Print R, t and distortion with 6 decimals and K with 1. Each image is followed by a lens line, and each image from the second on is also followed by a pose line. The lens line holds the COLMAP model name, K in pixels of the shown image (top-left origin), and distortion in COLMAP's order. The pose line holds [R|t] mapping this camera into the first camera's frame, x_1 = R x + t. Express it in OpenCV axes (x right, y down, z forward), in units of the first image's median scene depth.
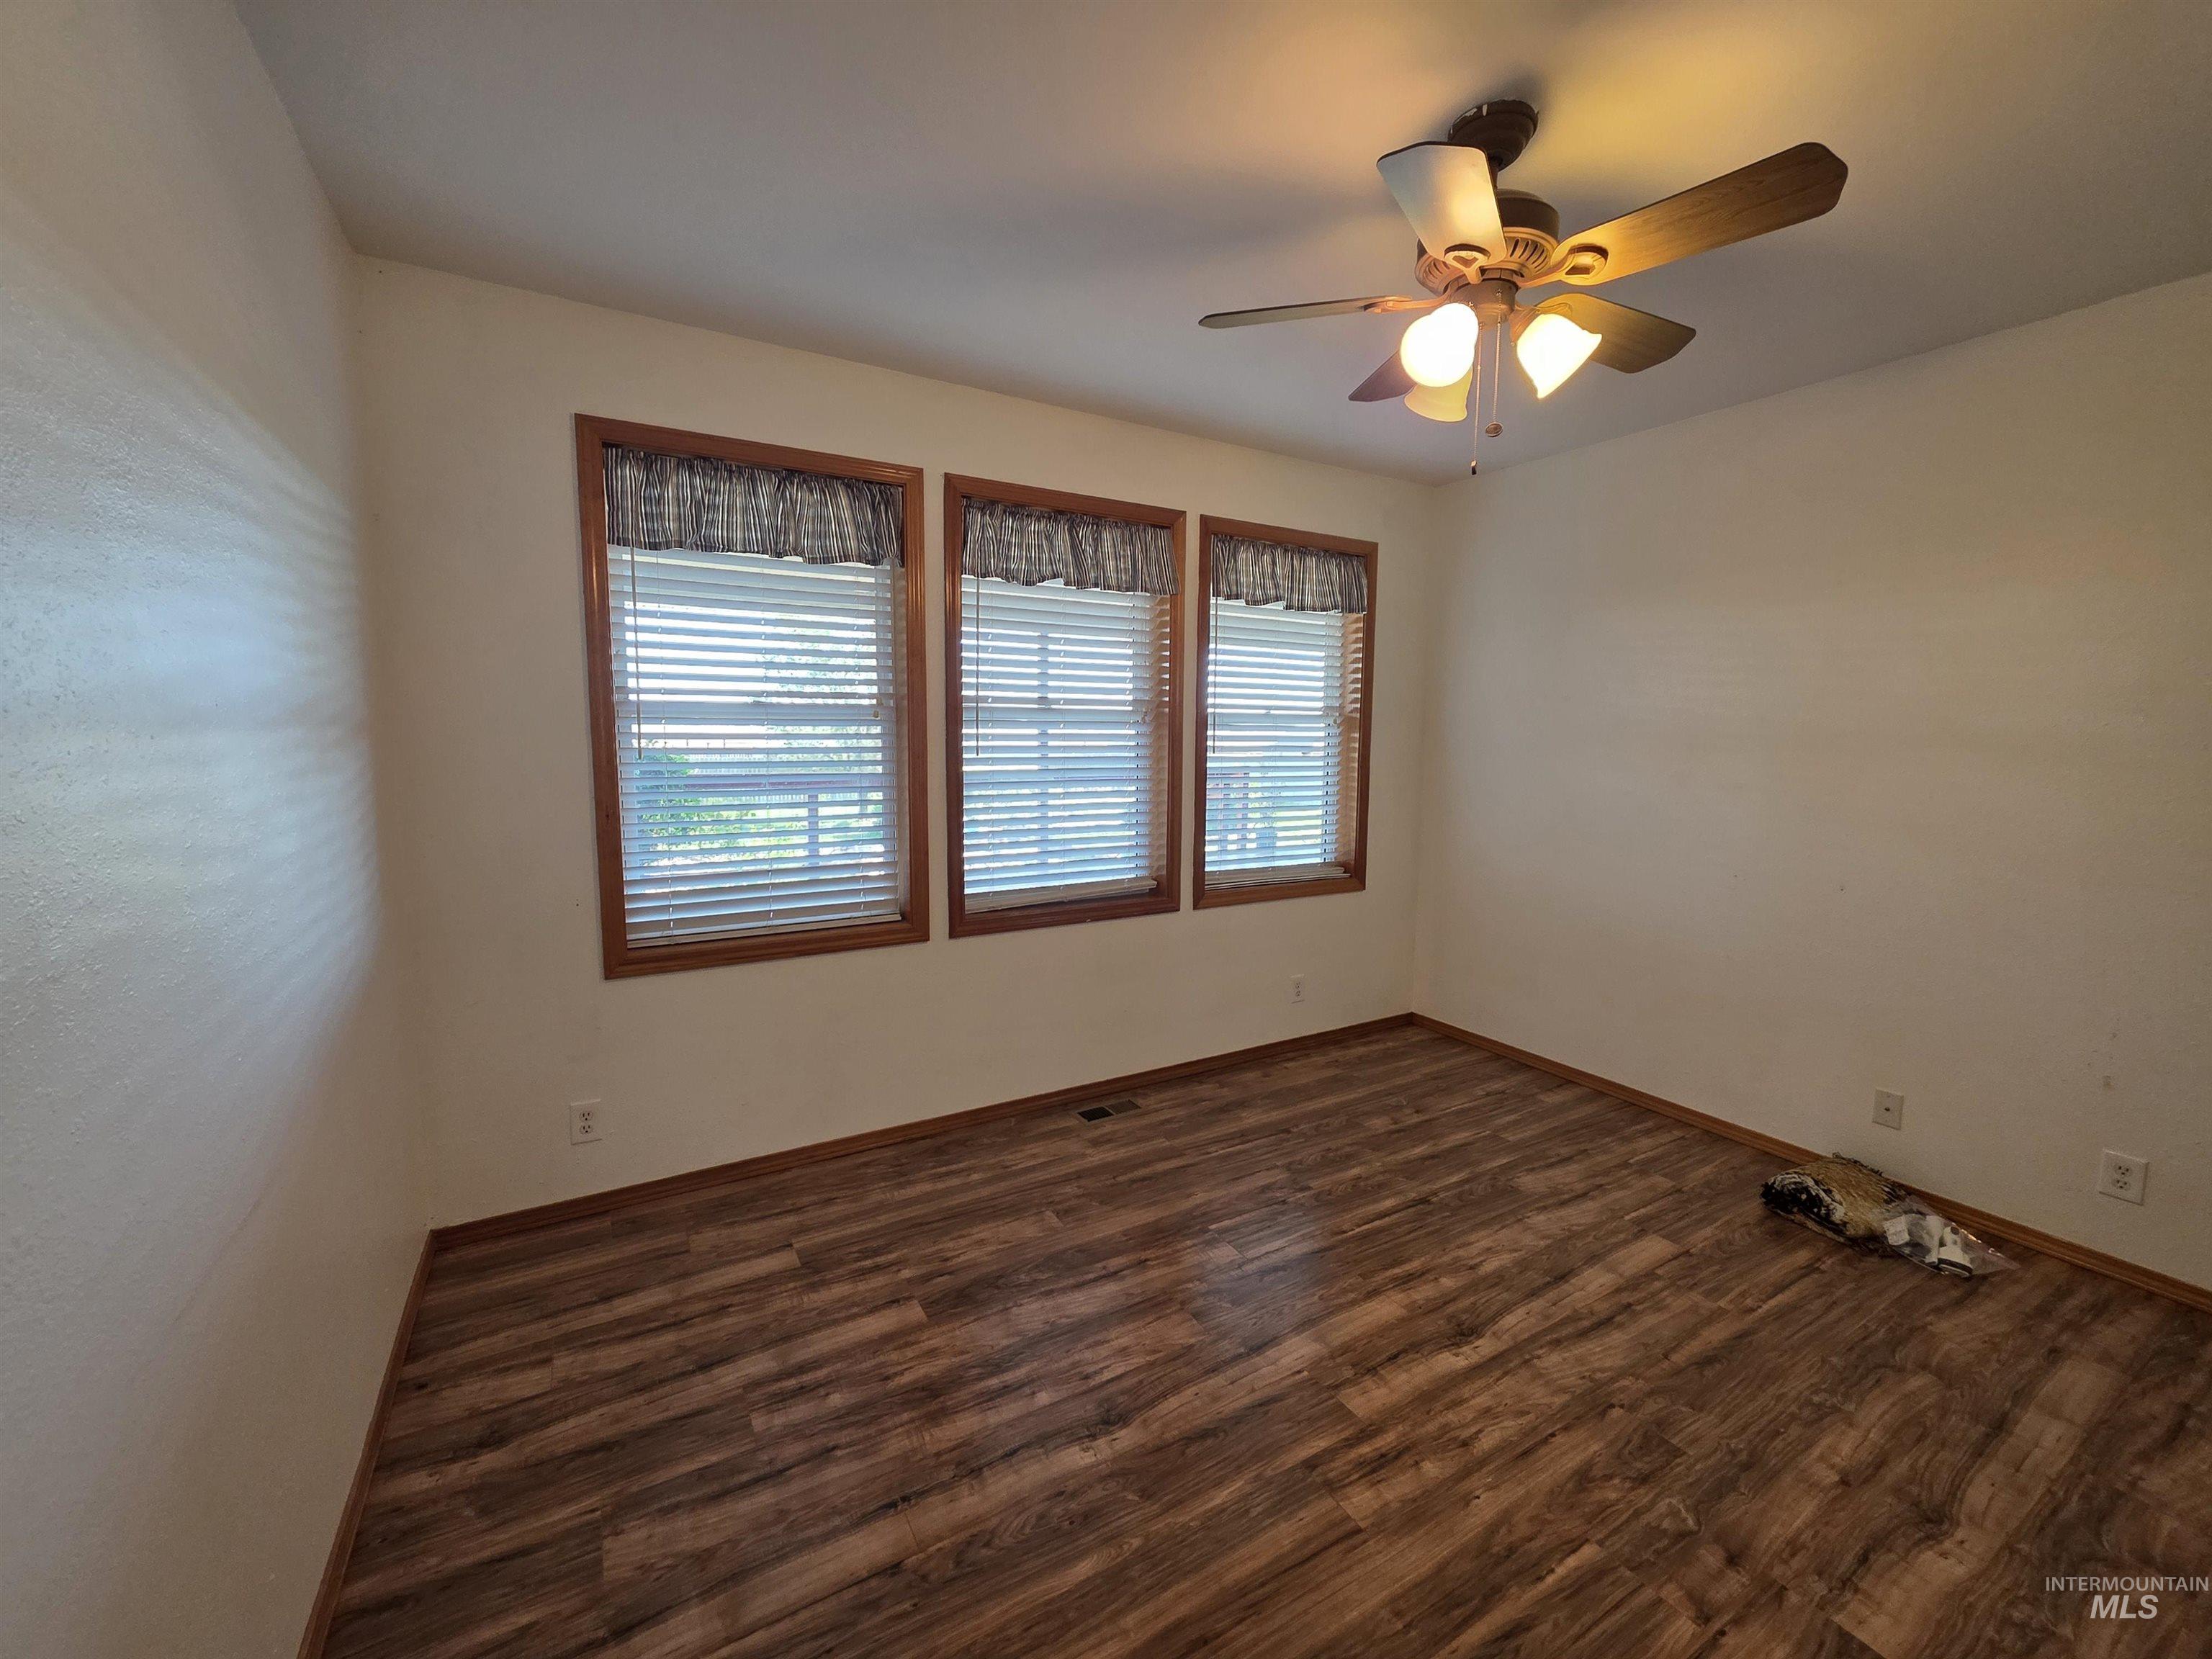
lens RADIAL K [[885.2, 0, 1107.7], [0, 885.2, 821.7], [0, 0, 1]] dist [0.001253, 0.000427]
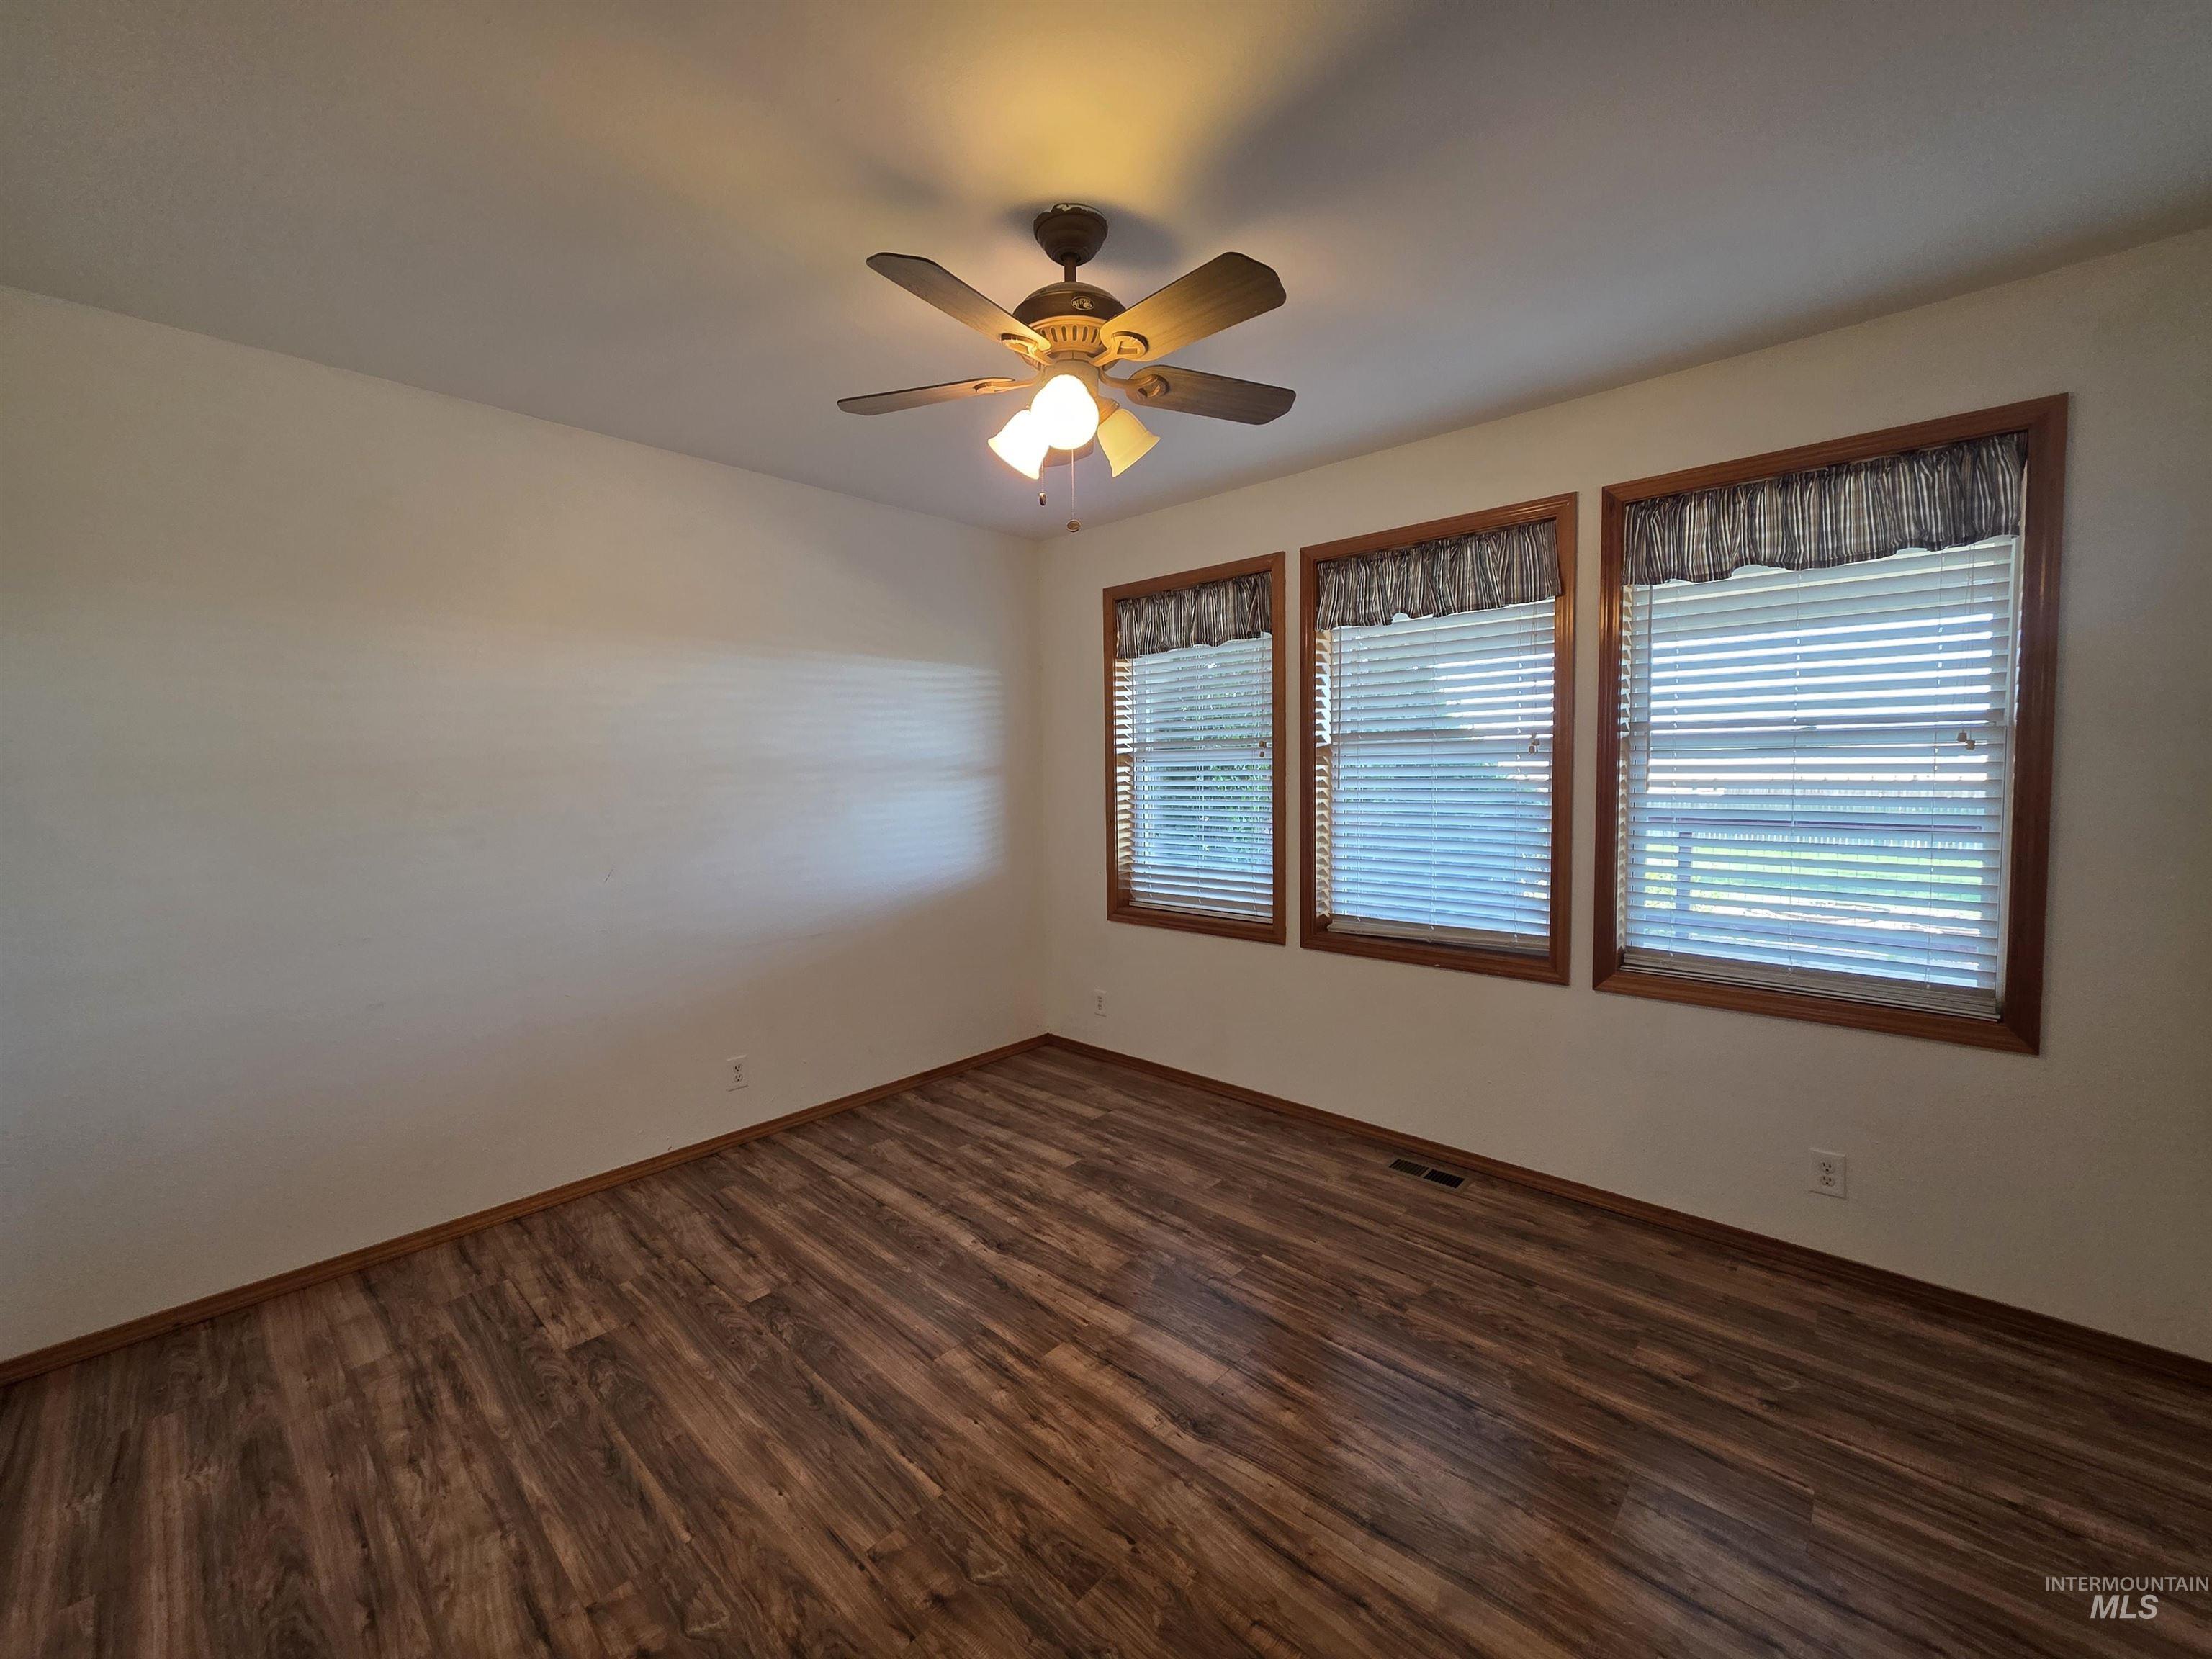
lens RADIAL K [[885.2, 0, 1107.7], [0, 885.2, 821.7], [0, 0, 1]] dist [0.001253, 0.000427]
pose [[0.286990, 0.044446, -0.956902, 1.016181], [-0.085438, 0.996130, 0.020644, -0.039372], [0.954116, 0.075831, 0.289677, 0.506787]]
